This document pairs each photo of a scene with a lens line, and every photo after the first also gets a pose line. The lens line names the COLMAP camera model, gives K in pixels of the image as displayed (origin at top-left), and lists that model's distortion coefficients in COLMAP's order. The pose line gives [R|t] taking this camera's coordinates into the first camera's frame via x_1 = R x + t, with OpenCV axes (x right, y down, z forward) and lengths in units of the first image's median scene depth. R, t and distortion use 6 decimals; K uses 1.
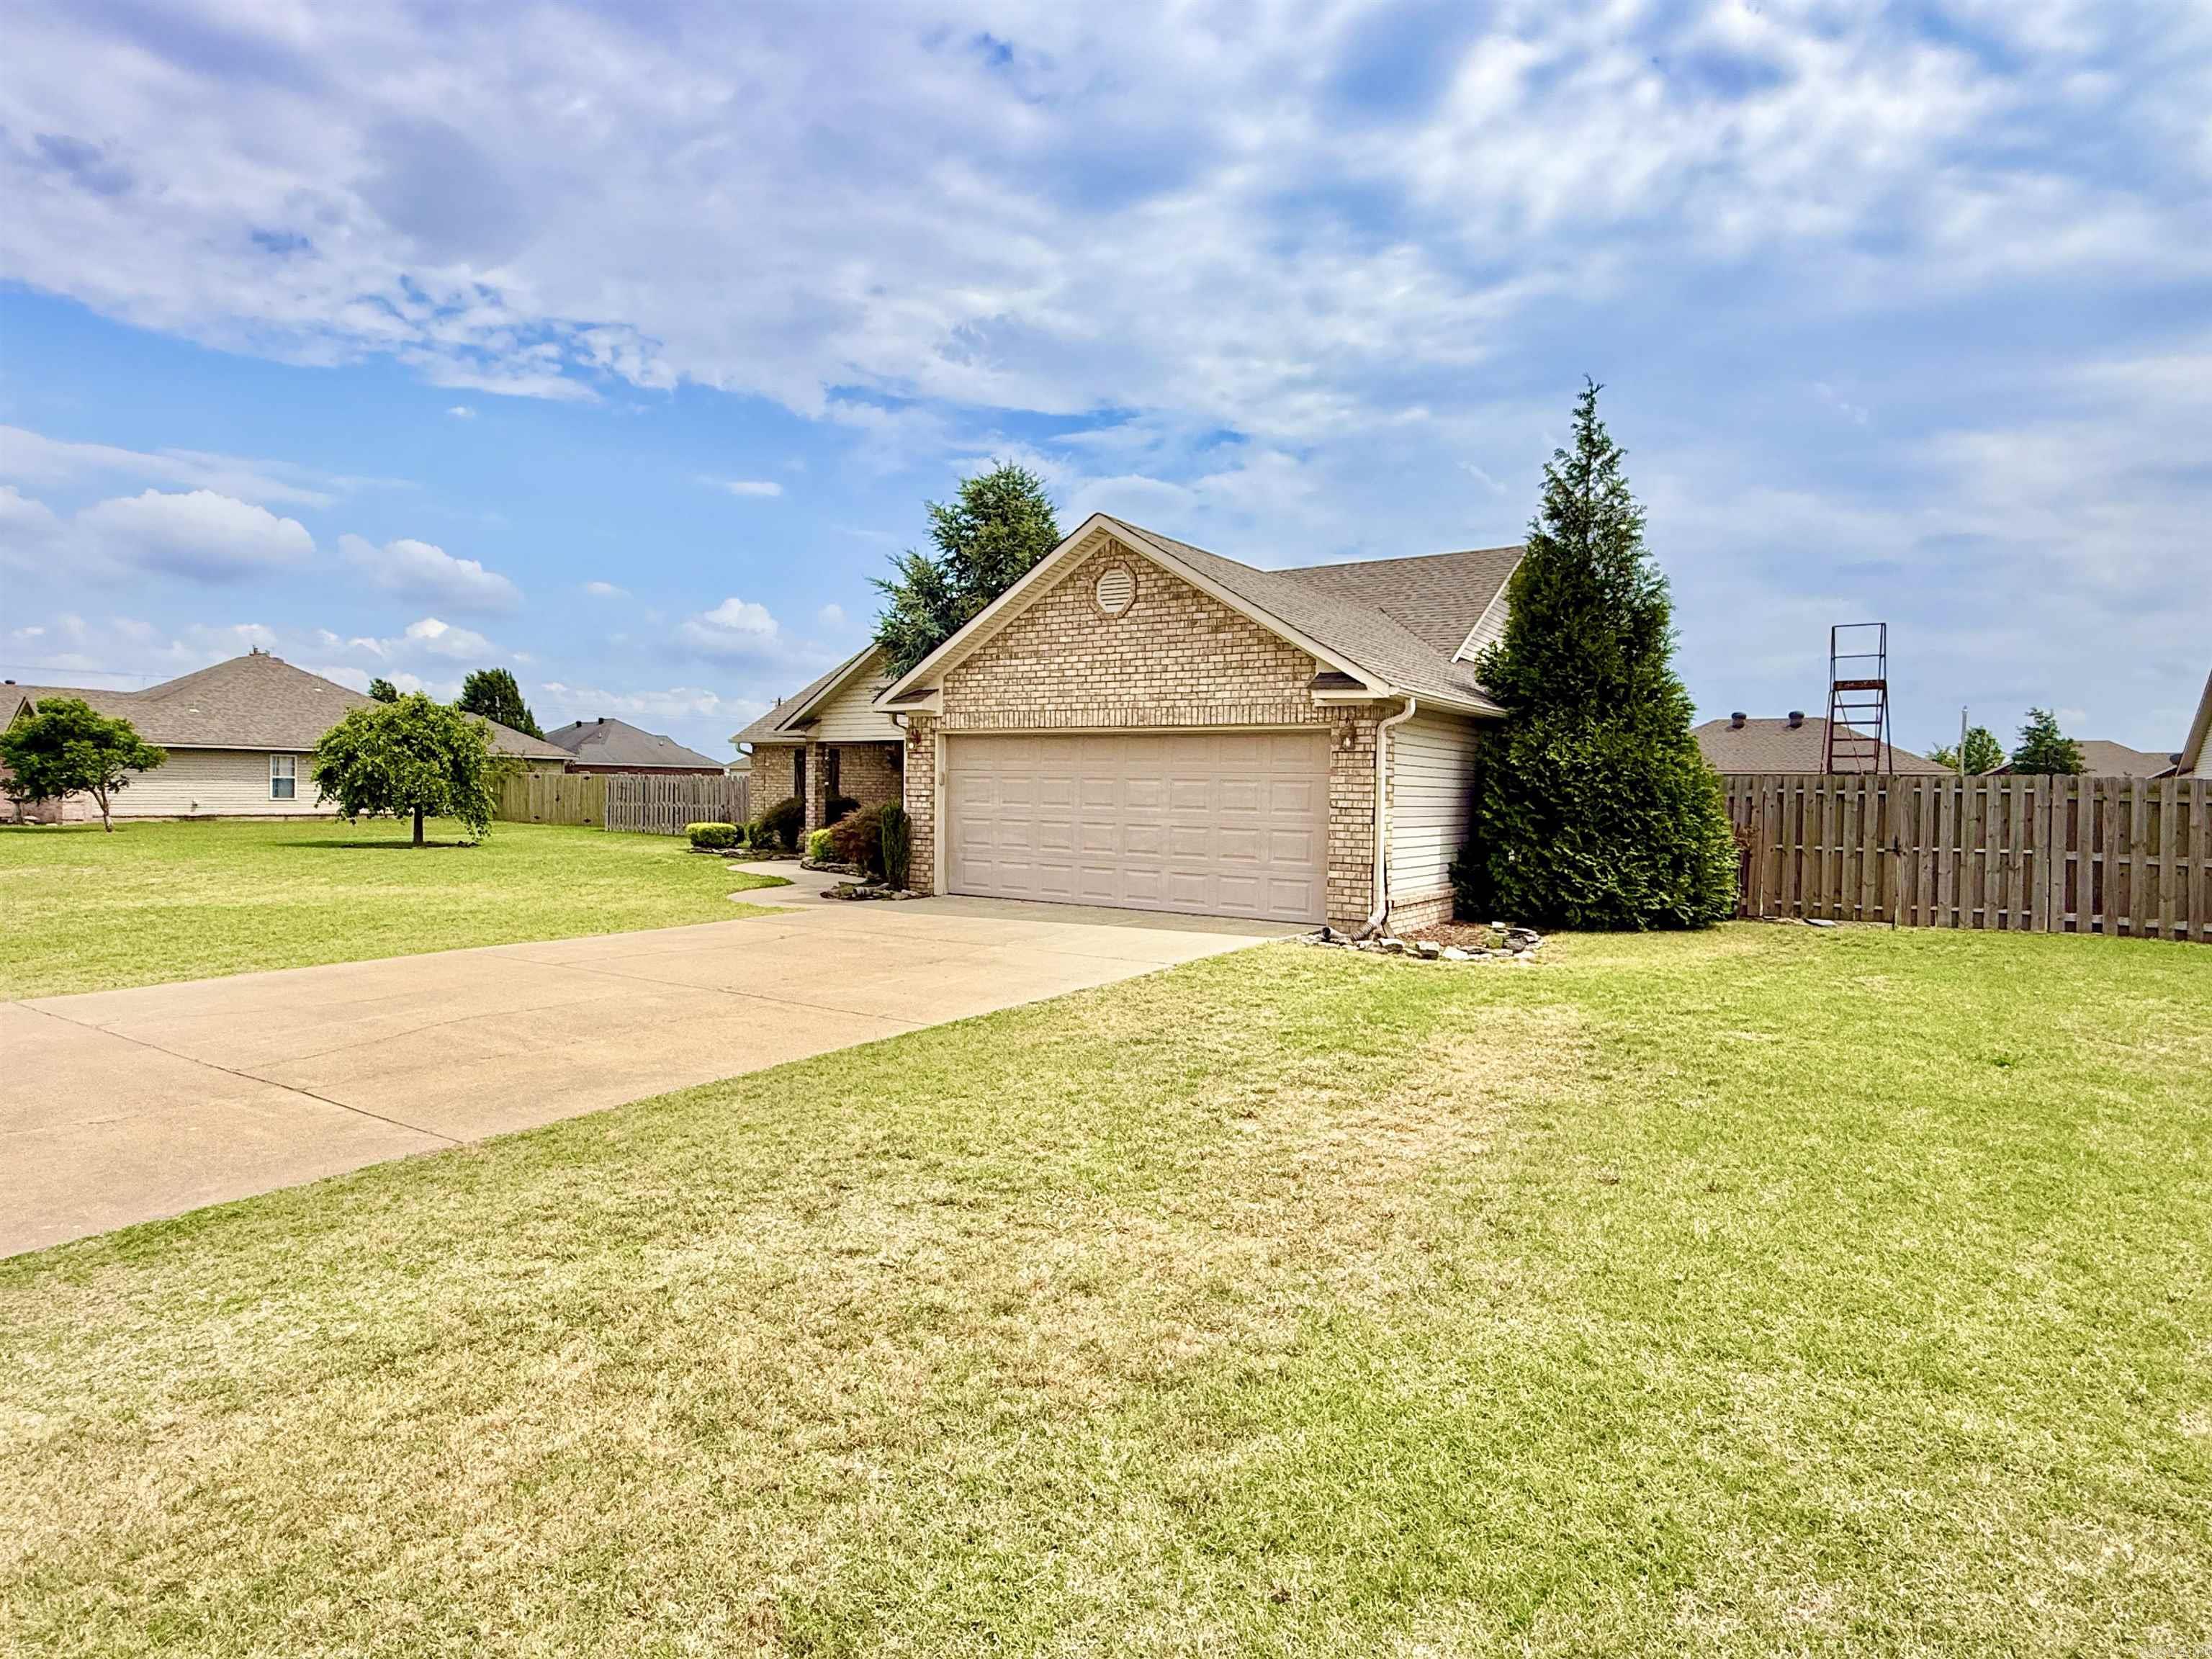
lens RADIAL K [[1233.4, 0, 1045.4], [0, 1233.4, 791.5], [0, 0, 1]] dist [-0.007949, 0.000342]
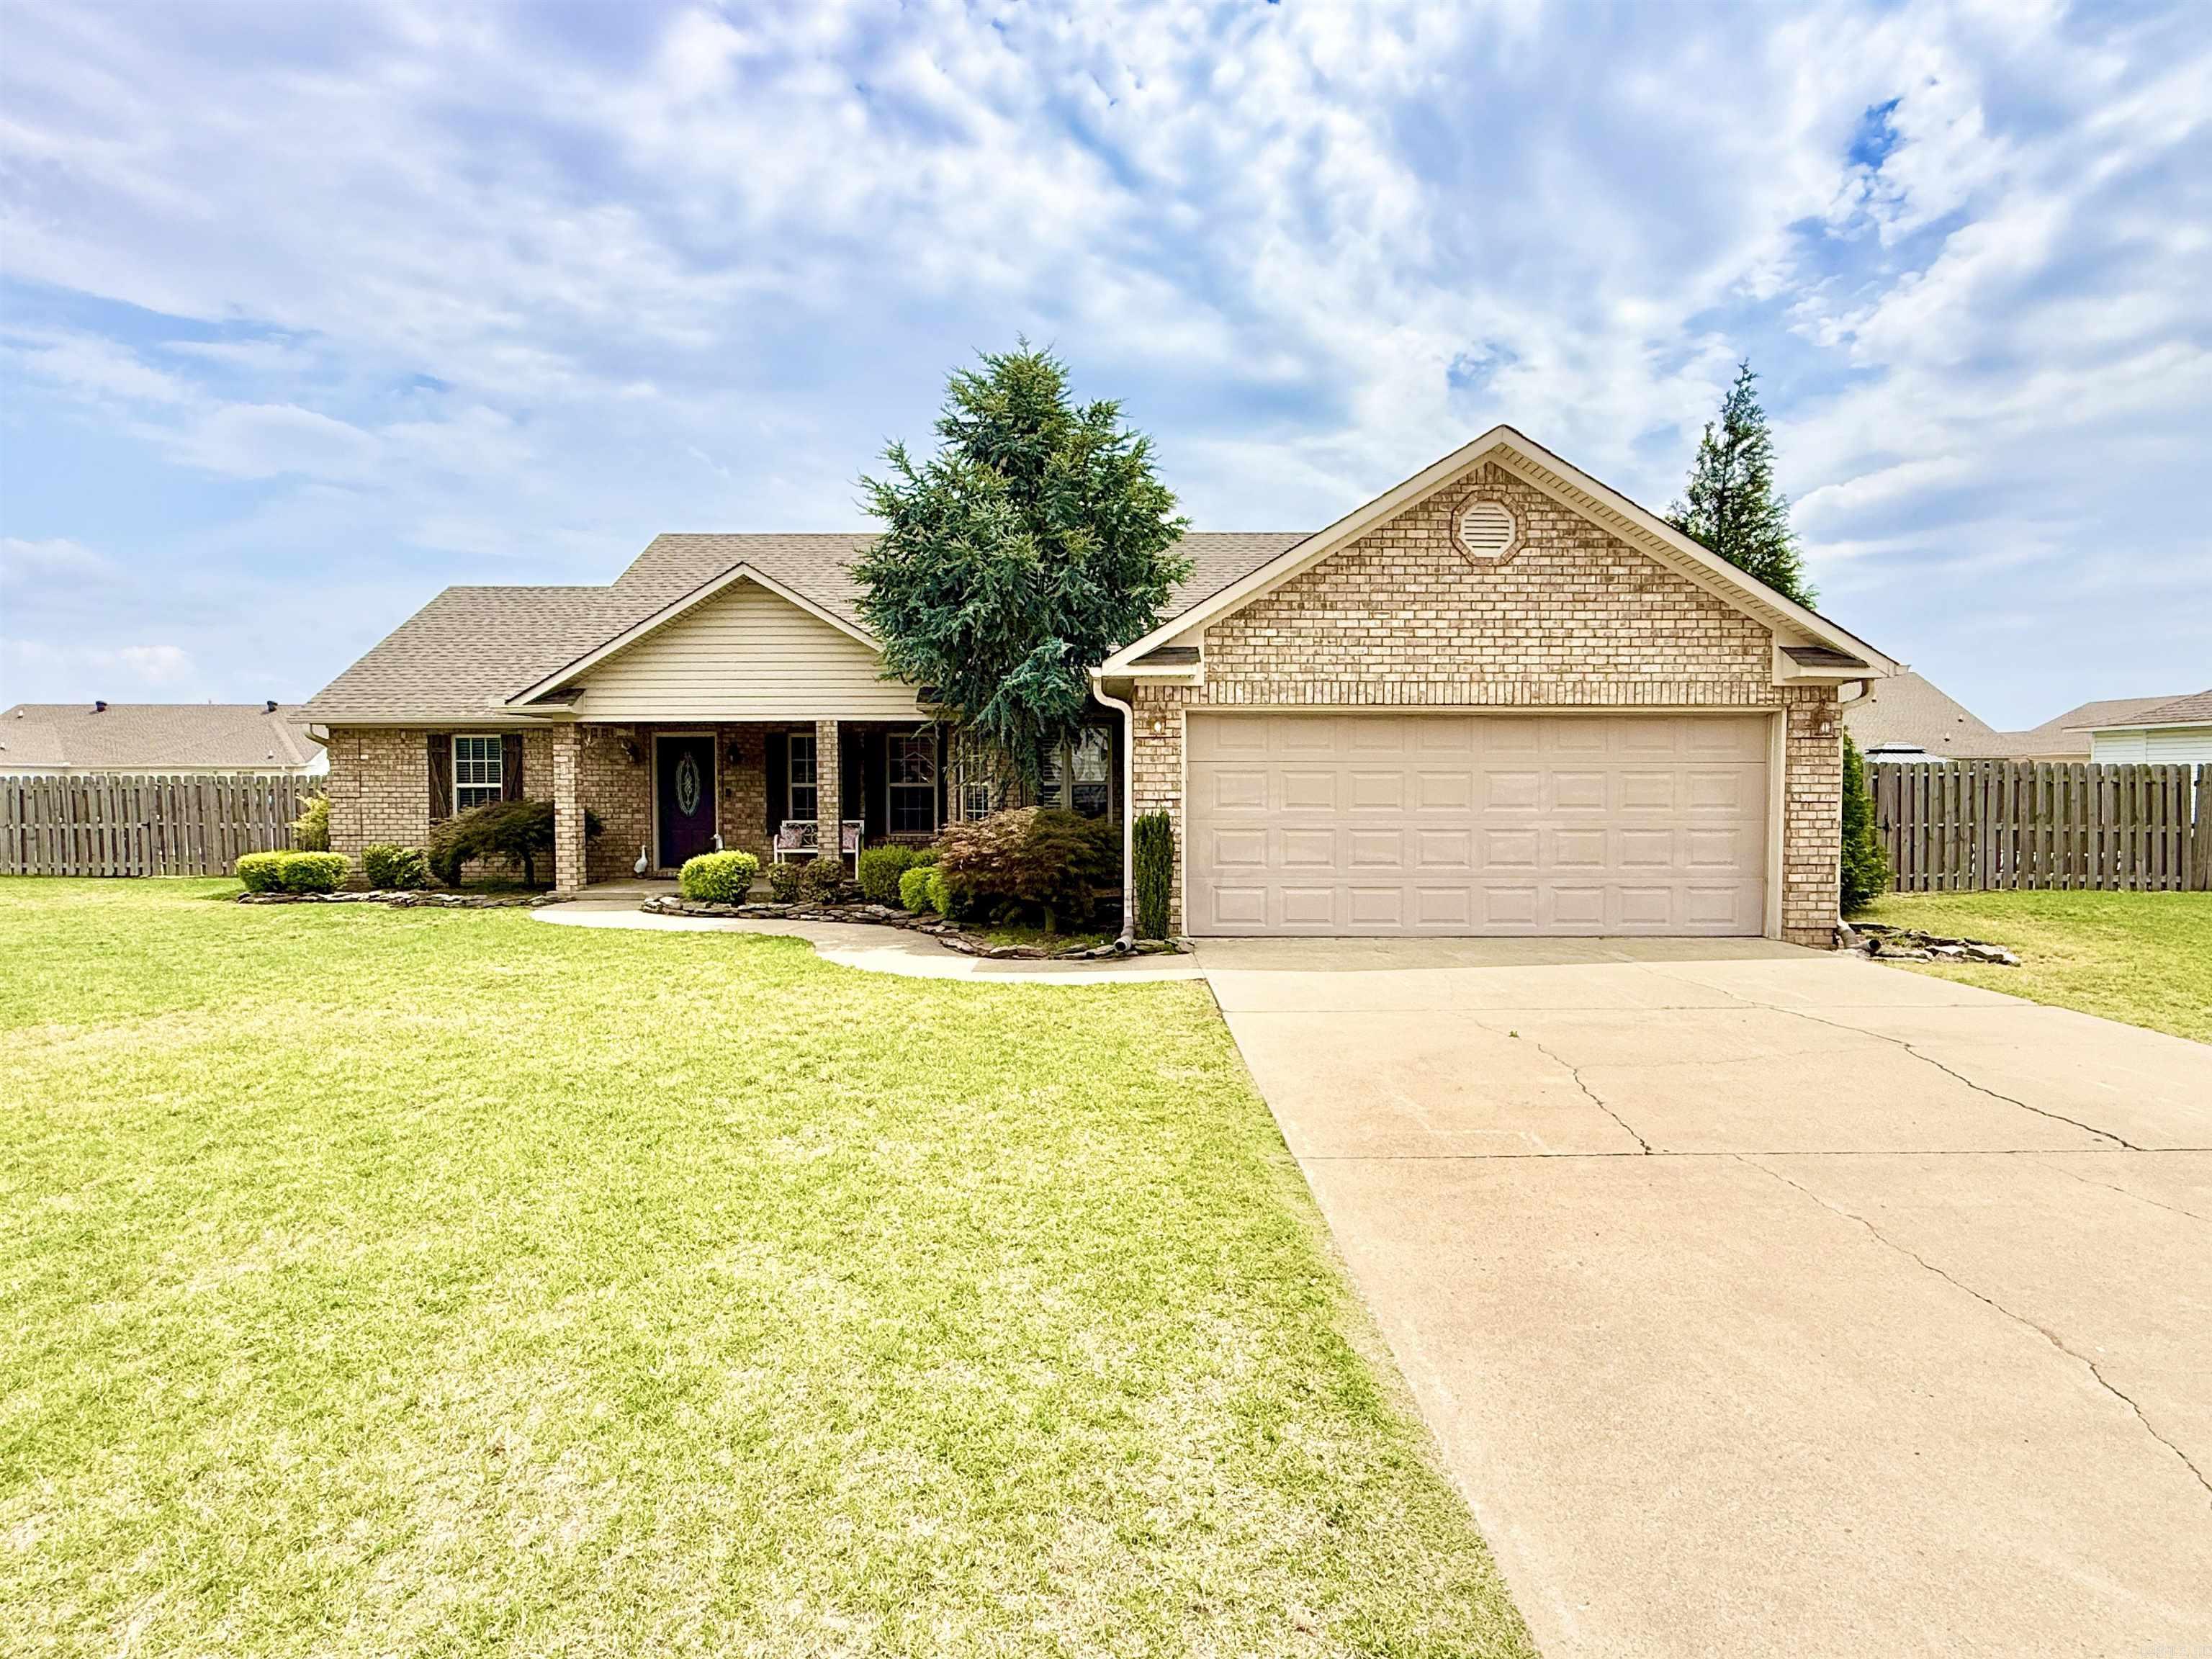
lens RADIAL K [[1255.4, 0, 1075.3], [0, 1255.4, 823.8], [0, 0, 1]] dist [0.002247, -0.000162]
pose [[0.807804, -0.033884, 0.588476, -0.577801], [0.015687, 0.999229, 0.036002, -0.009470], [-0.589242, -0.019851, 0.807713, 0.472672]]
